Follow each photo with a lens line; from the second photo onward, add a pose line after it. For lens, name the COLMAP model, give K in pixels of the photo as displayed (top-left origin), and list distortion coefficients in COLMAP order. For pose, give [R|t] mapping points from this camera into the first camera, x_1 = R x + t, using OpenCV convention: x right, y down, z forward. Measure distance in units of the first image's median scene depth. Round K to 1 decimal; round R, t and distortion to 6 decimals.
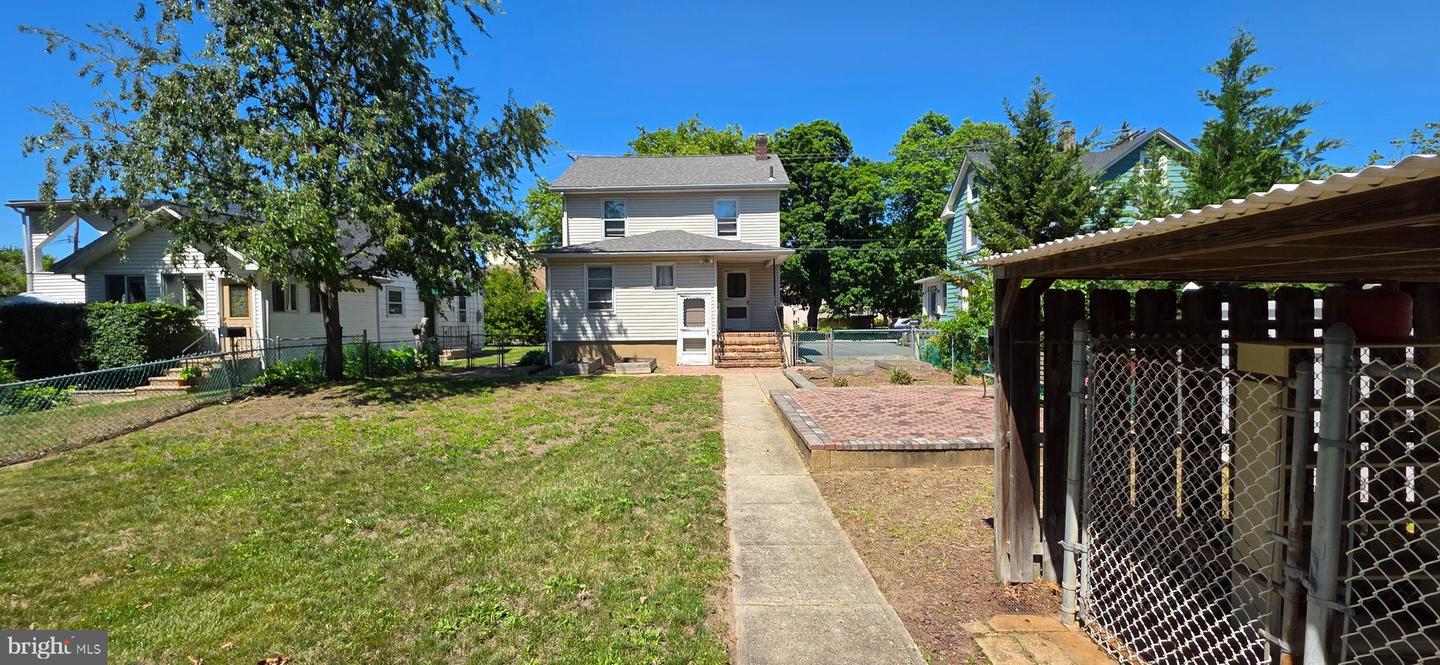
lens RADIAL K [[574.0, 0, 722.5], [0, 574.0, 341.3], [0, 0, 1]] dist [0.001233, 0.000124]
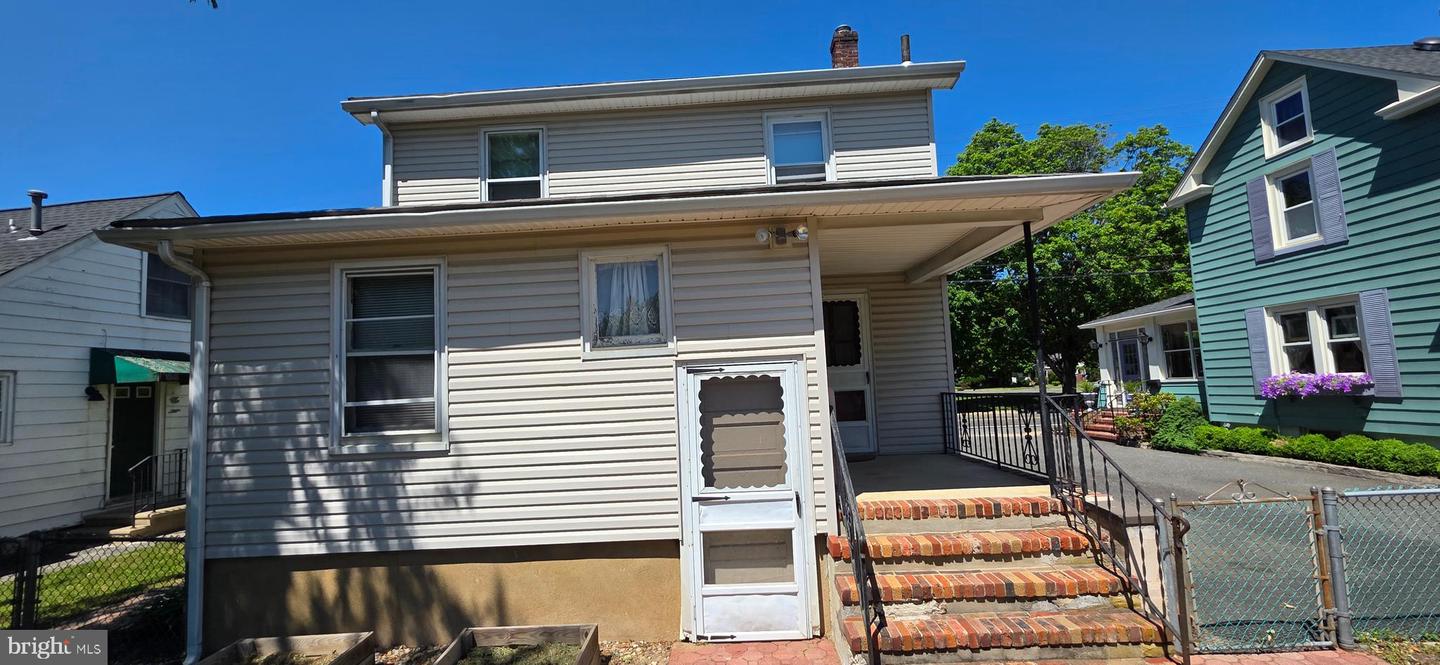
lens RADIAL K [[574.0, 0, 717.3], [0, 574.0, 333.4], [0, 0, 1]] dist [0.001233, 0.000124]
pose [[0.999217, -0.037533, -0.012490, -0.055756], [0.035606, 0.990960, -0.129348, -0.060339], [0.017232, 0.128802, 0.991521, 0.730487]]
